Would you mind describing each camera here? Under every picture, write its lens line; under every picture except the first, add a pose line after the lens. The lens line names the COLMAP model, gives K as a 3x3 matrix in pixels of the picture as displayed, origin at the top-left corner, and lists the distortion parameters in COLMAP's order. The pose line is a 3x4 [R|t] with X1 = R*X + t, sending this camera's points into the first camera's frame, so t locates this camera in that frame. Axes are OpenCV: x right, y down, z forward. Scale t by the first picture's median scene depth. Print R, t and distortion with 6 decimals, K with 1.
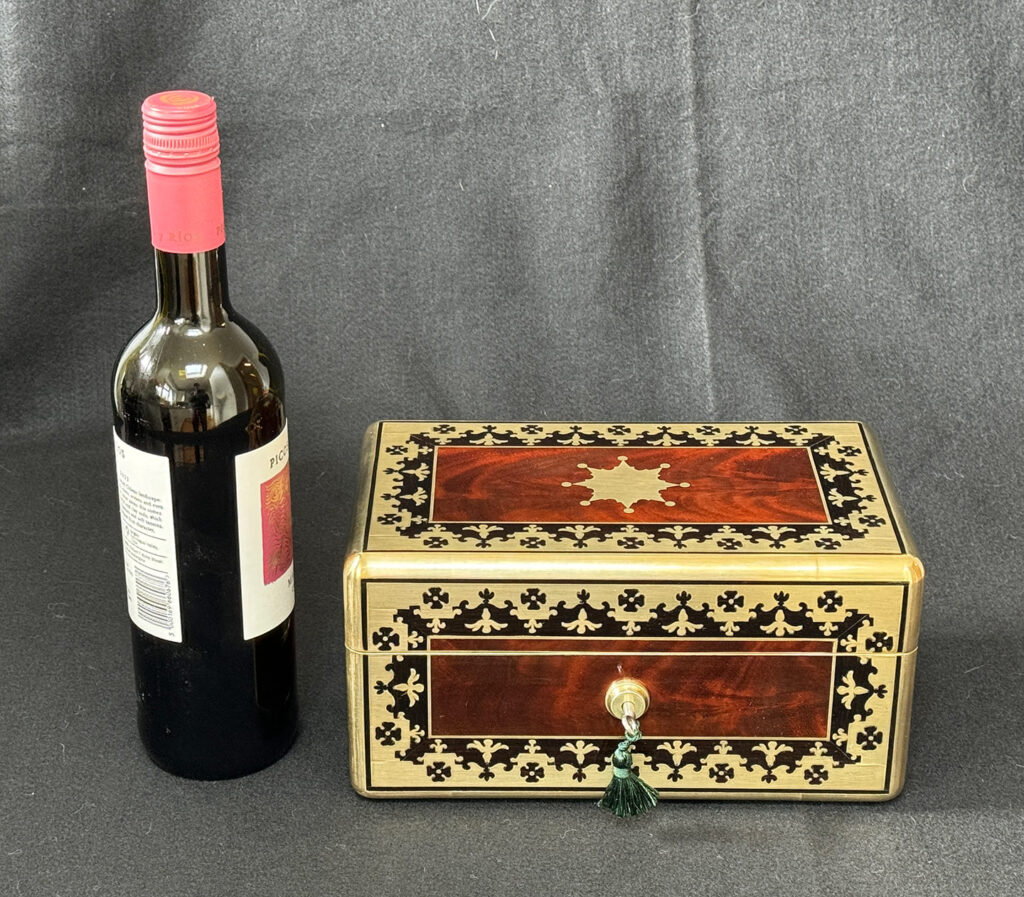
lens RADIAL K [[2160.8, 0, 480.5], [0, 2160.8, 500.4], [0, 0, 1]] dist [0.144504, 0.158927]
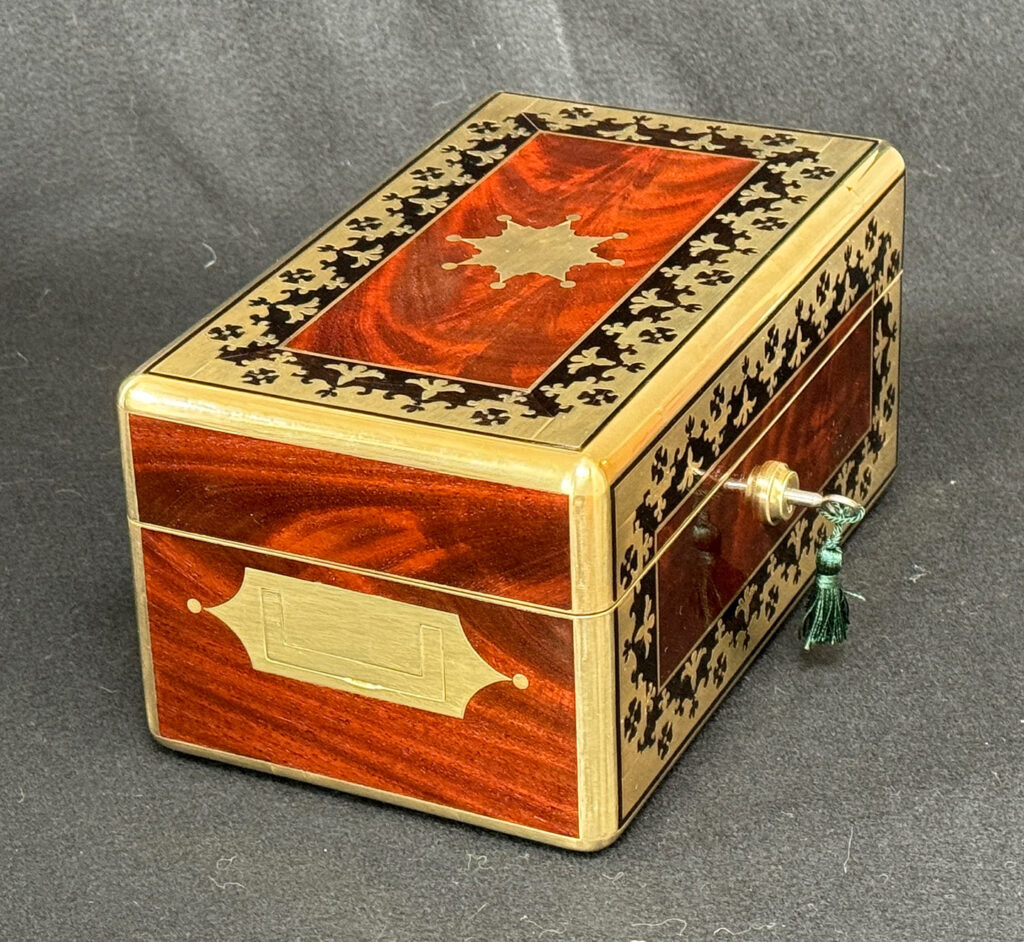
lens RADIAL K [[3147.1, 0, 424.8], [0, 3147.1, 470.0], [0, 0, 1]] dist [0.061972, -0.101566]
pose [[0.442821, -0.434758, 0.784152, -0.760148], [0.448963, 0.864550, 0.225798, -0.189079], [-0.776107, 0.252067, 0.578032, 0.508095]]
